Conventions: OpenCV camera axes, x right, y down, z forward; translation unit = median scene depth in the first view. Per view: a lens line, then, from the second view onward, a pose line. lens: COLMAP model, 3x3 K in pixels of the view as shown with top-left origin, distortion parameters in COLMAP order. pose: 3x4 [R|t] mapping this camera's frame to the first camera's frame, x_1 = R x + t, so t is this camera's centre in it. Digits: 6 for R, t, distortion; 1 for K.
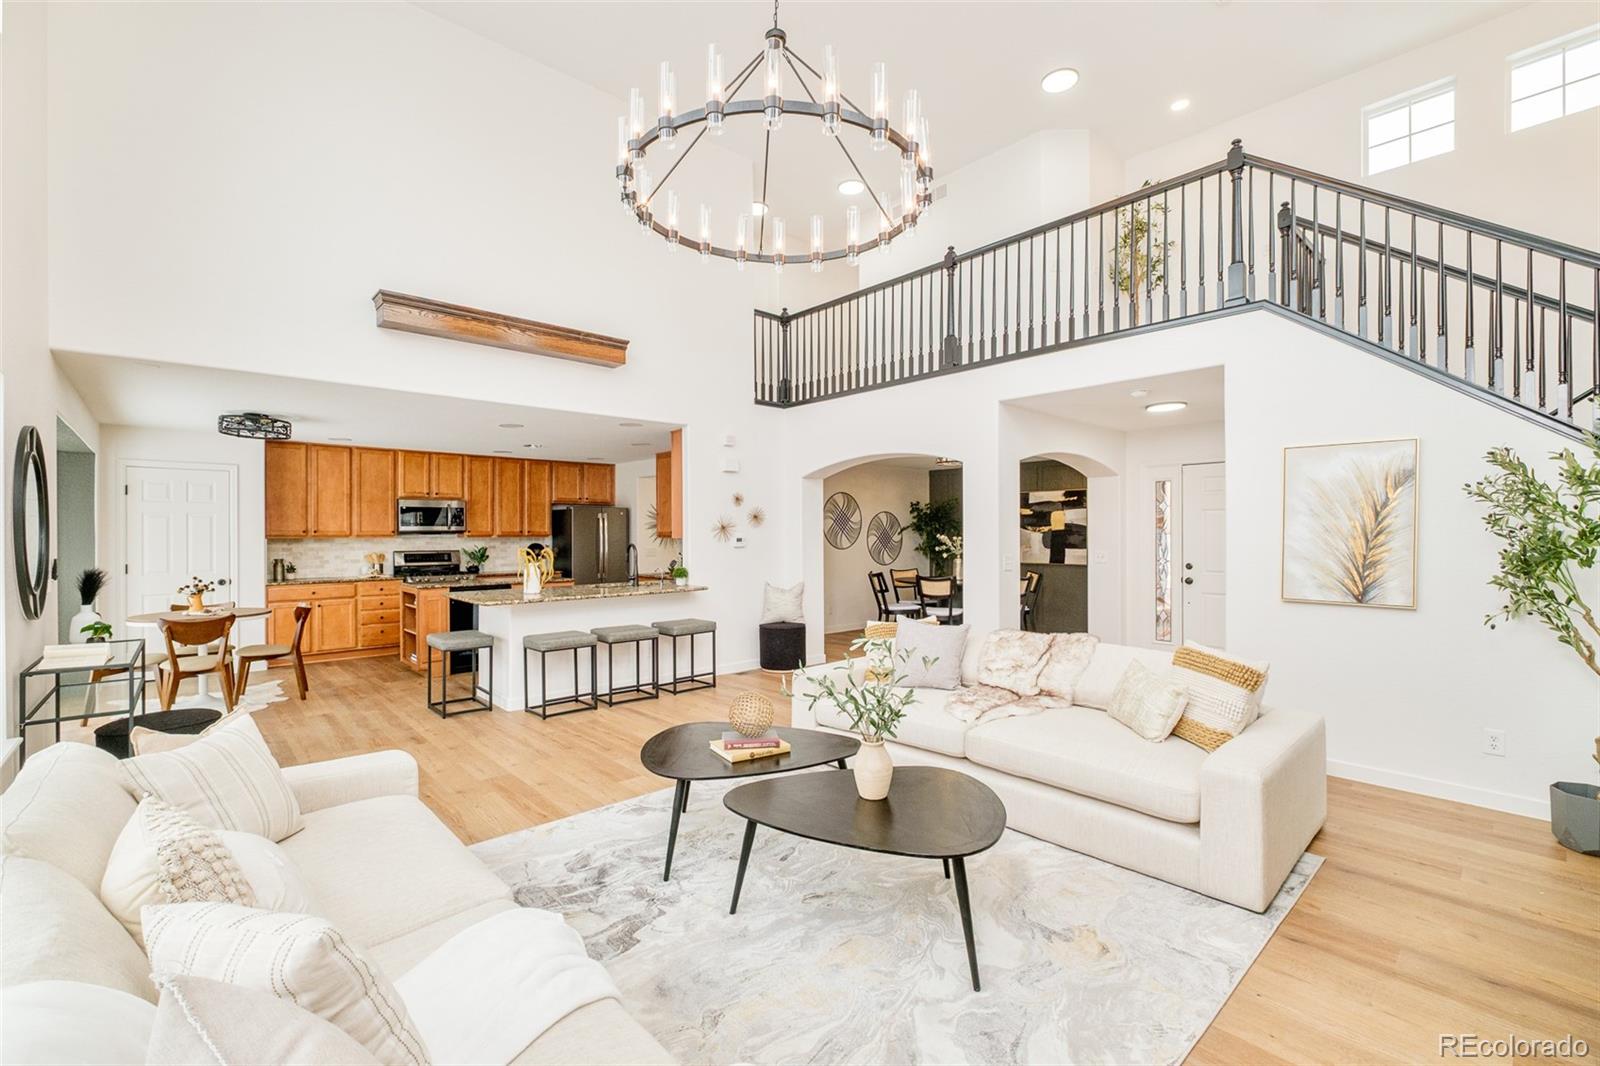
lens RADIAL K [[701.3, 0, 781.8], [0, 701.3, 536.0], [0, 0, 1]] dist [-0.003017, -0.000577]
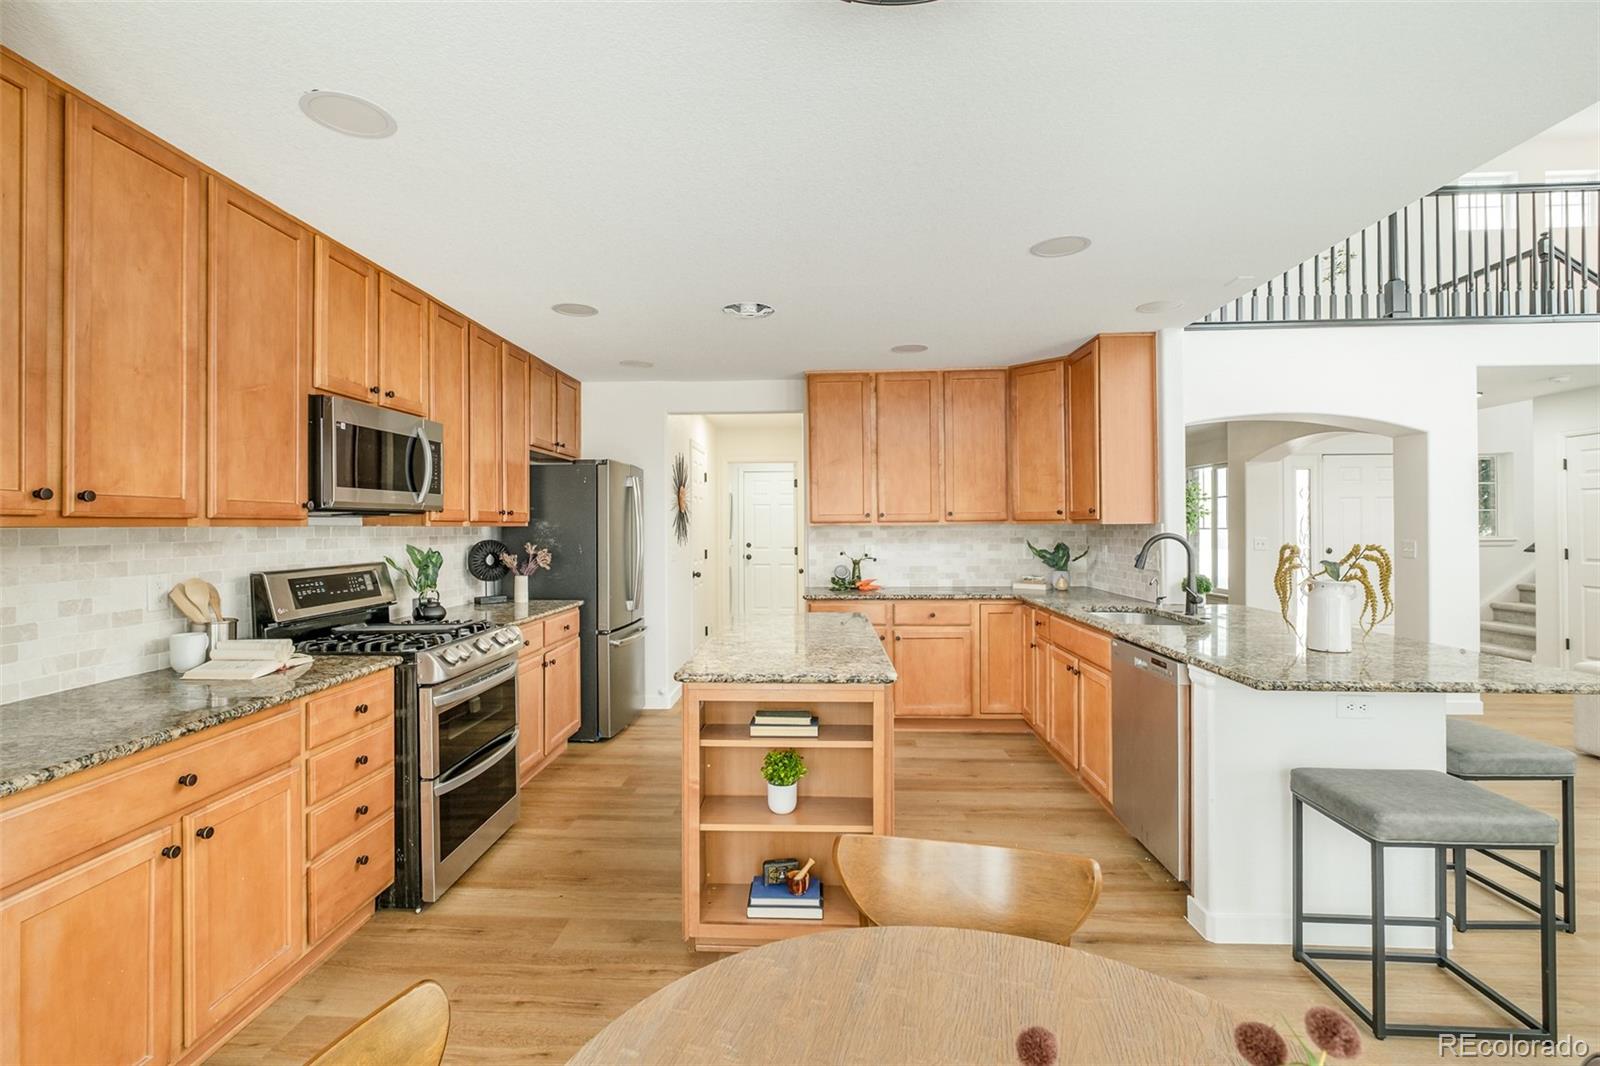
lens RADIAL K [[729.1, 0, 783.2], [0, 729.1, 523.1], [0, 0, 1]] dist [-0.013837, 0.000890]
pose [[0.706496, 0.001541, 0.707715, -0.657084], [0.006227, 0.999945, -0.008394, 0.005106], [-0.707690, 0.010337, 0.706448, 0.674810]]
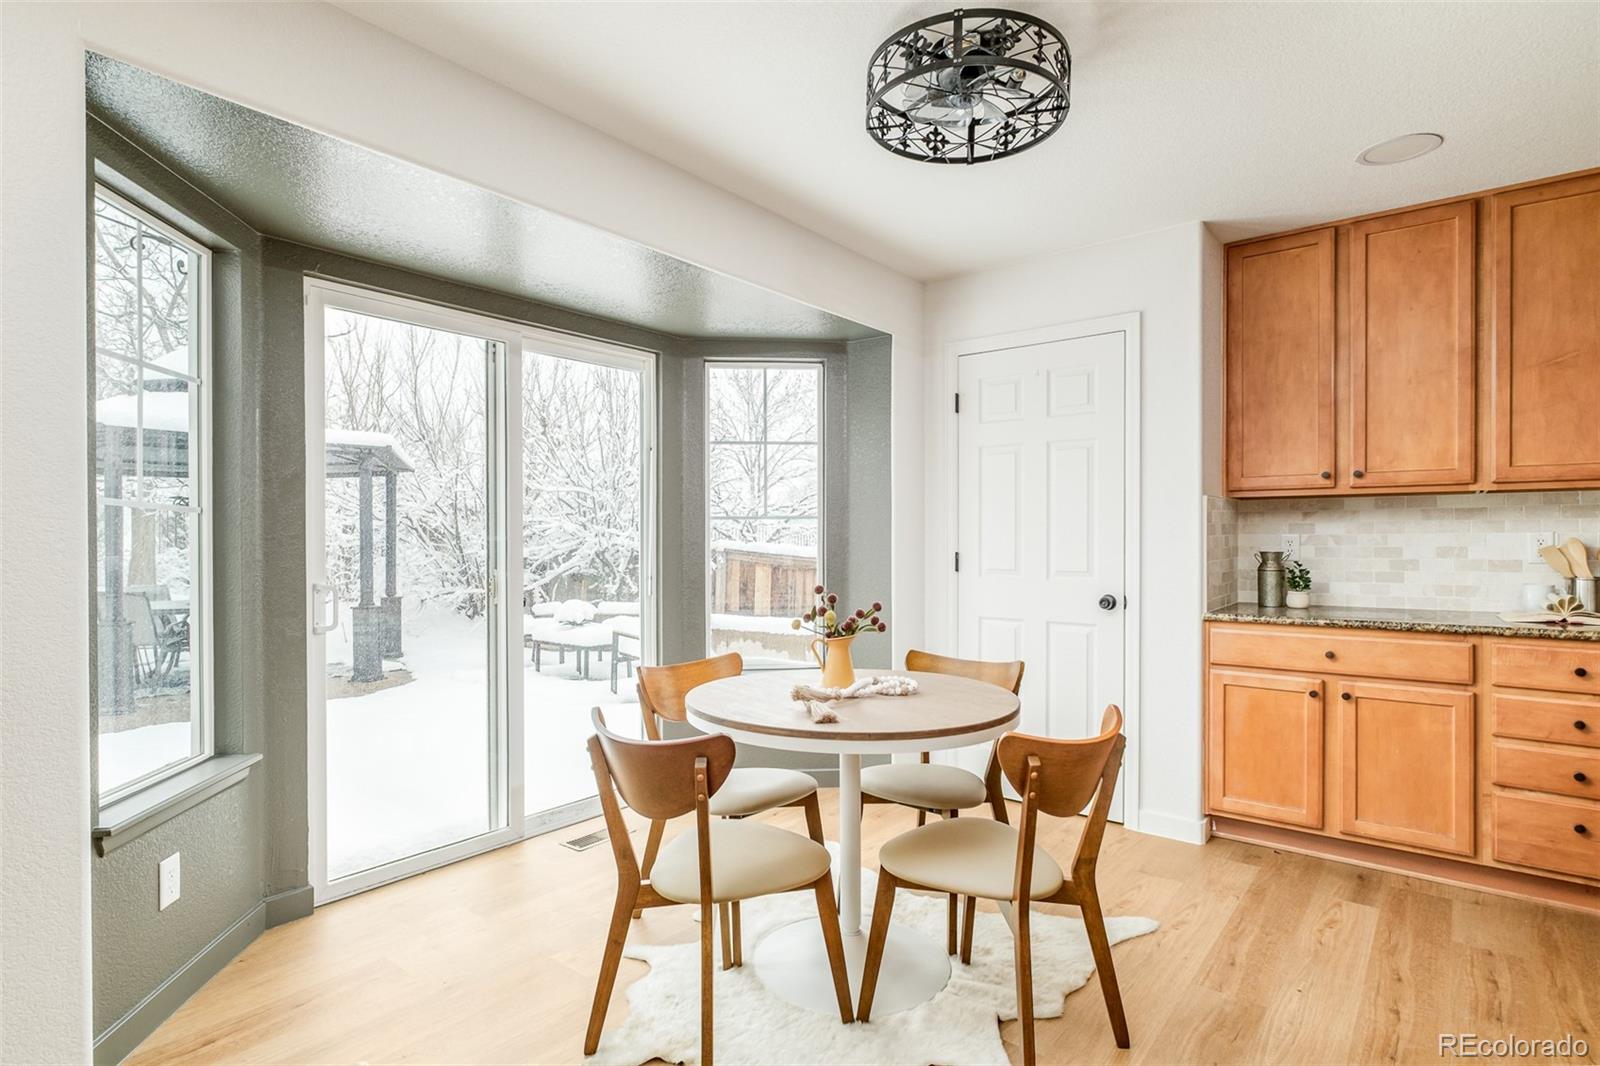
lens RADIAL K [[810.9, 0, 813.8], [0, 810.9, 545.0], [0, 0, 1]] dist [-0.000001, 0.000307]
pose [[0.187042, 0.009796, -0.982303, -0.319159], [-0.002502, 0.999952, 0.009496, 0.024694], [0.982349, 0.000682, 0.187058, 0.650368]]
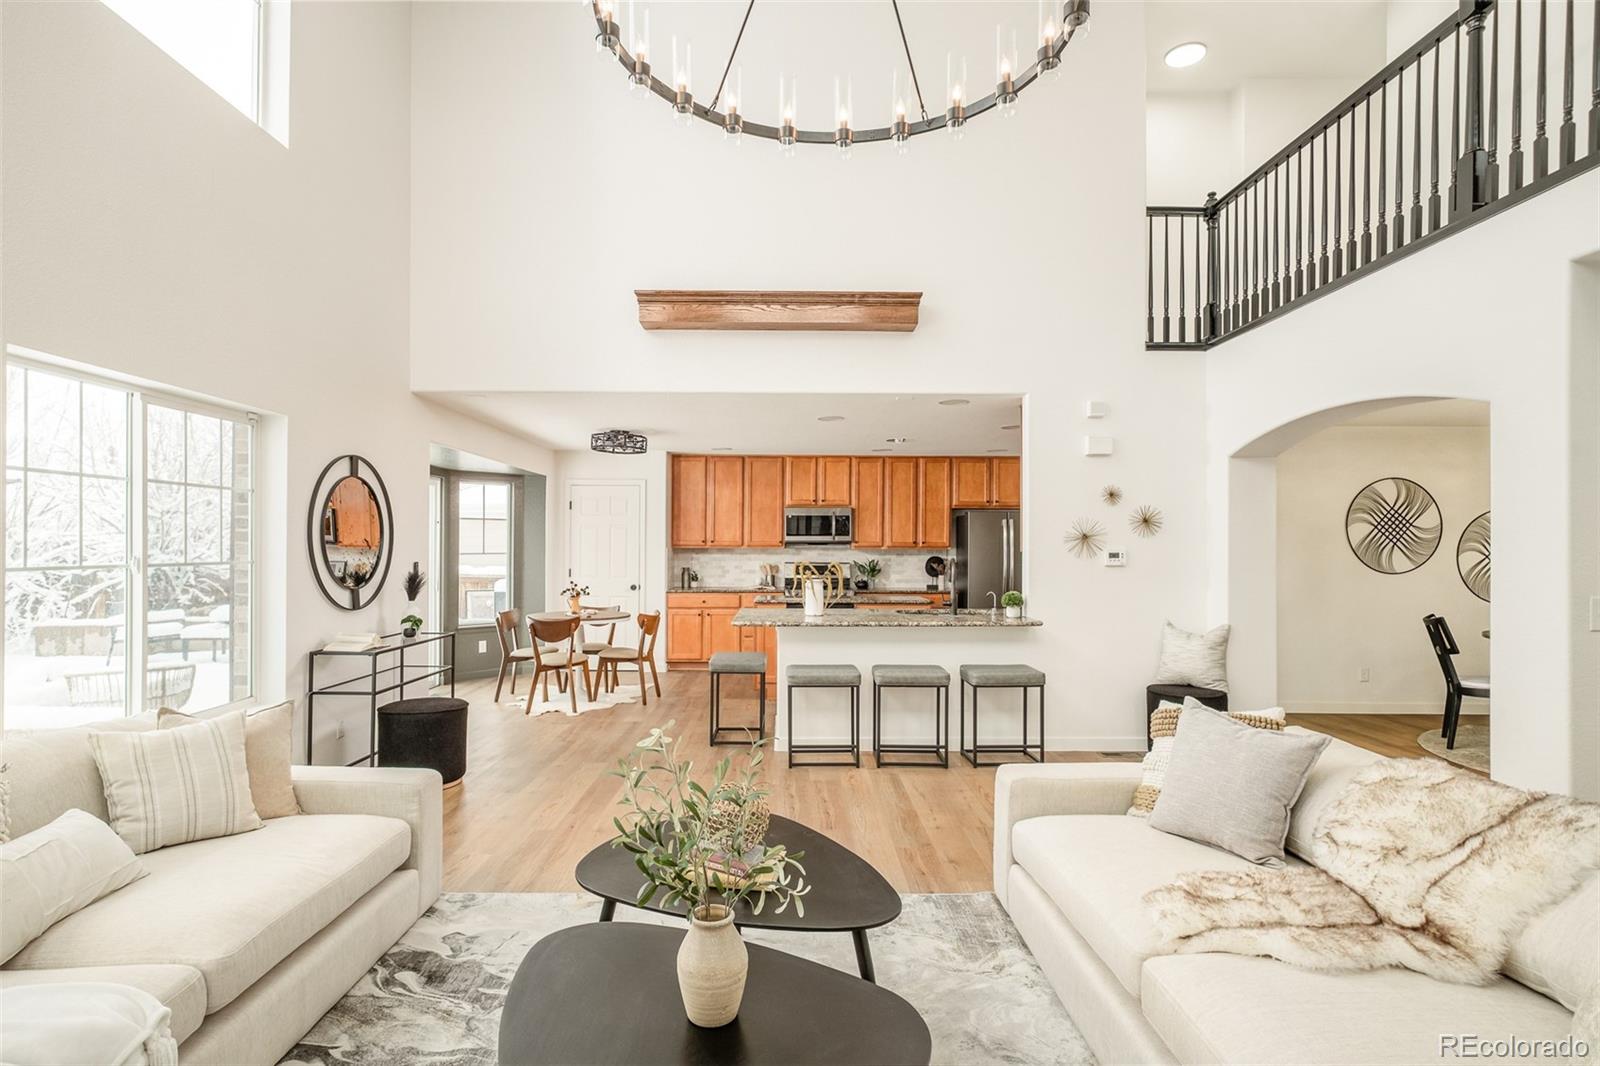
lens RADIAL K [[813.3, 0, 776.7], [0, 813.3, 540.3], [0, 0, 1]] dist [-0.004051, 0.000844]
pose [[0.745082, 0.001254, -0.666972, 0.189933], [-0.007742, 0.999947, -0.006769, -0.000822], [0.666928, 0.010207, 0.745052, 0.176531]]
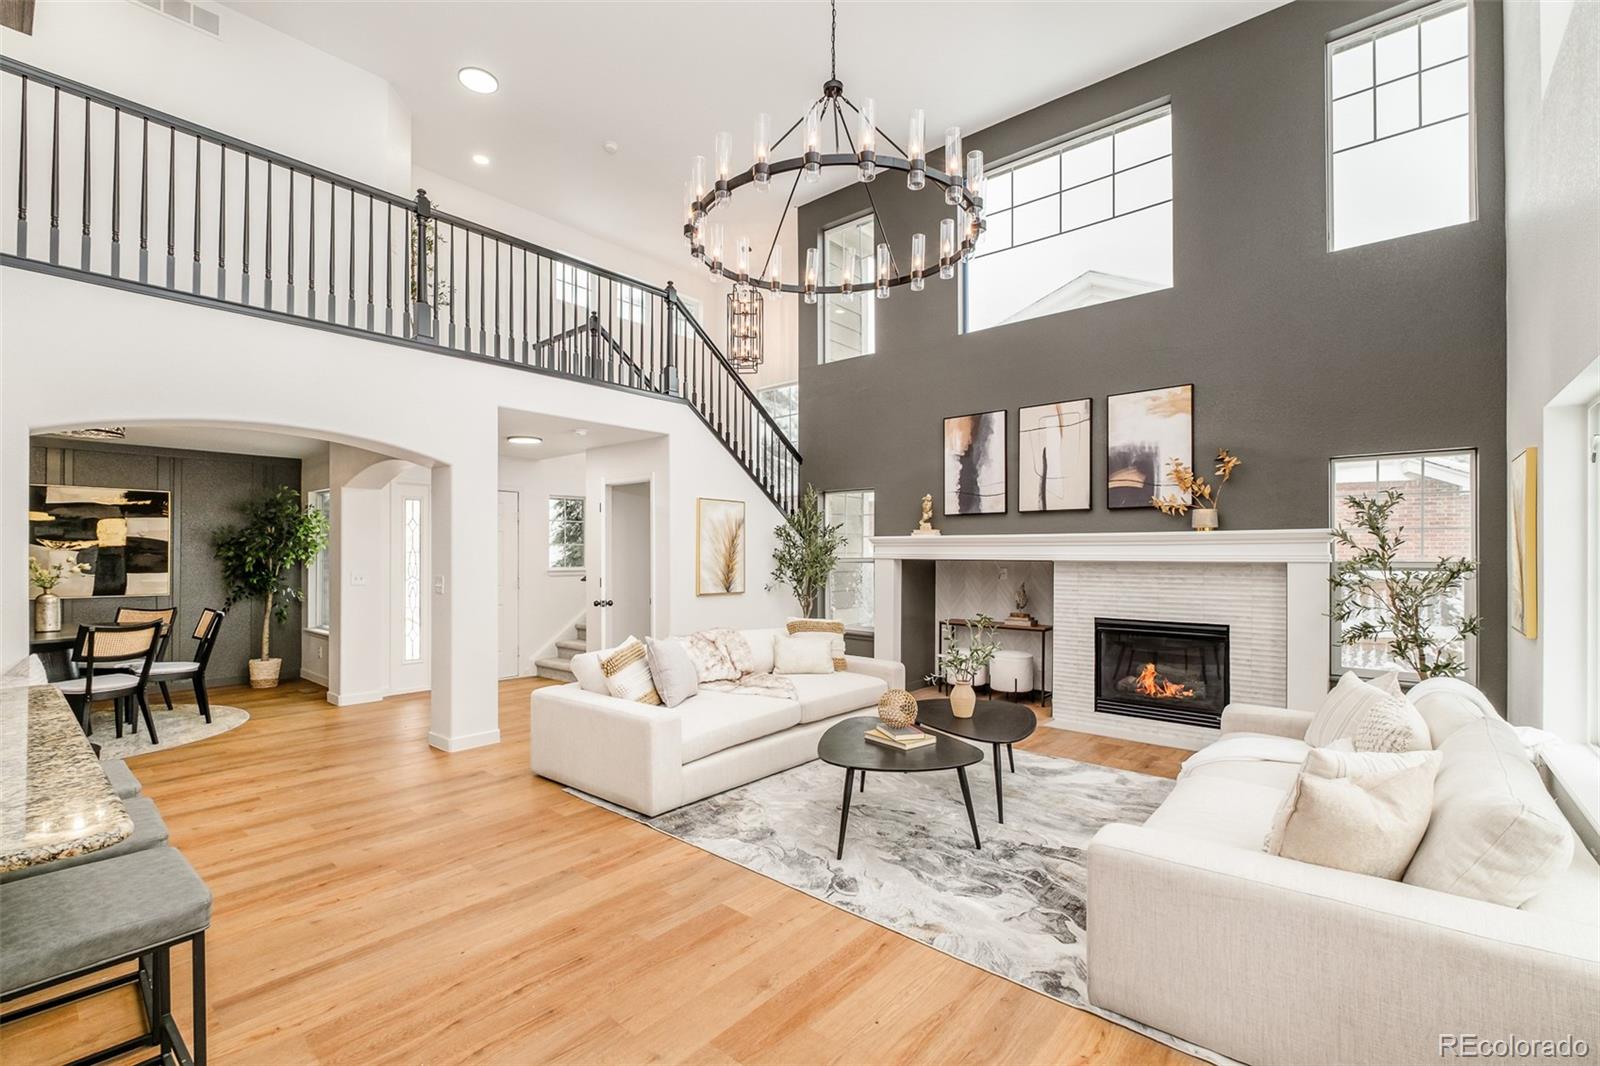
lens RADIAL K [[701.3, 0, 809.7], [0, 701.3, 548.6], [0, 0, 1]] dist [-0.003017, -0.000577]
pose [[-0.145667, 0.003516, 0.989327, -0.448158], [0.002645, 0.999991, -0.003164, -0.003000], [-0.989330, 0.002156, -0.145675, 0.506754]]
